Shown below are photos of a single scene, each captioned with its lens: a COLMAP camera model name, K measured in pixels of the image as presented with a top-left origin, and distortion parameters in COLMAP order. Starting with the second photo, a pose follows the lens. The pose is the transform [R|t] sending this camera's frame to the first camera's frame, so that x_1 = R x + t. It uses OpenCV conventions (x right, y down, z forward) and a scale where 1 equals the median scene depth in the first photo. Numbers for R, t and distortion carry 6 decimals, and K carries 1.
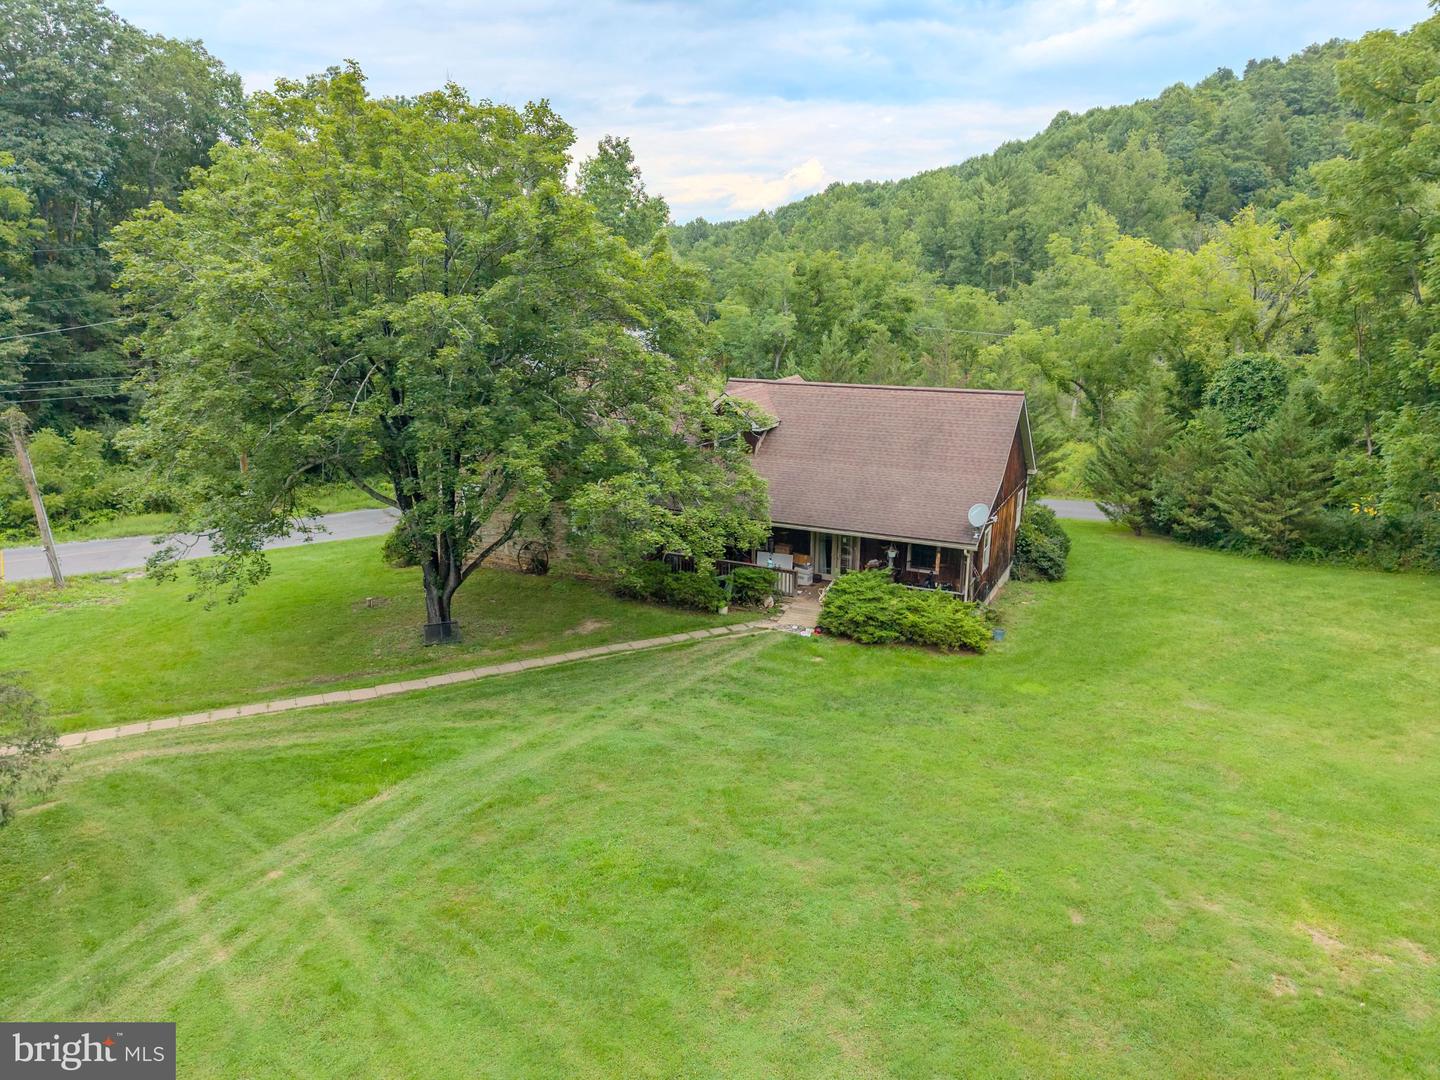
lens RADIAL K [[960.8, 0, 720.0], [0, 960.8, 540.0], [0, 0, 1]] dist [0.034964, -0.021064]
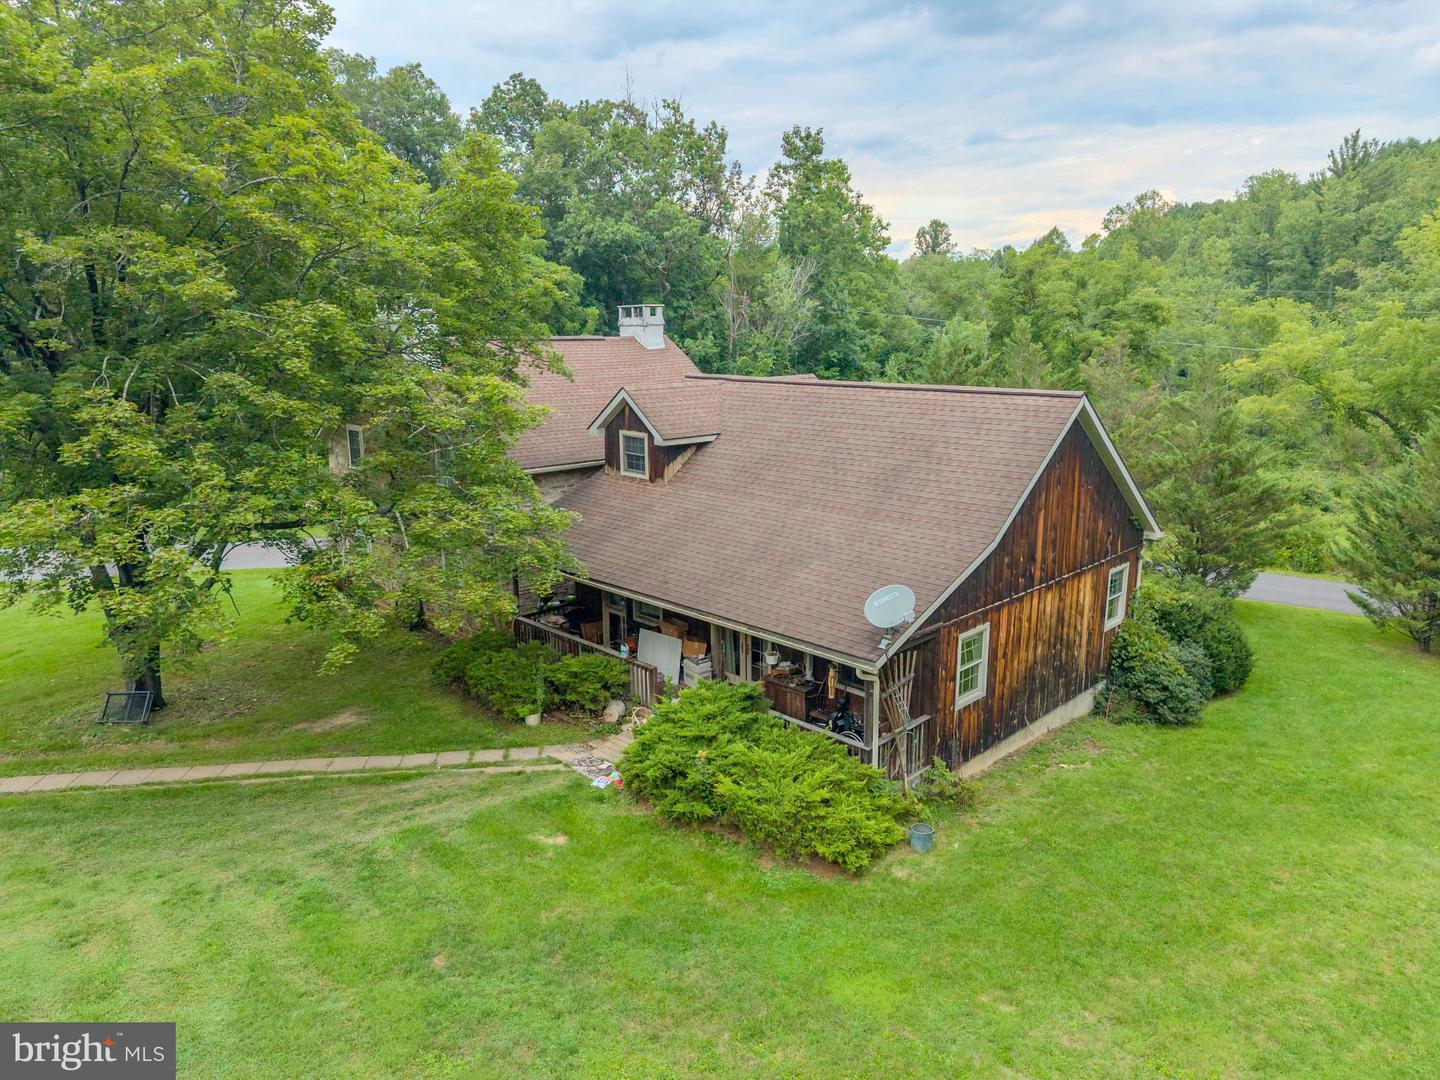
lens RADIAL K [[960.8, 0, 720.0], [0, 960.8, 540.0], [0, 0, 1]] dist [0.034964, -0.021064]
pose [[0.947243, 0.066140, -0.313619, 0.196532], [-0.078227, 0.996594, -0.026097, -0.024018], [0.310825, 0.049254, 0.949190, 0.266045]]
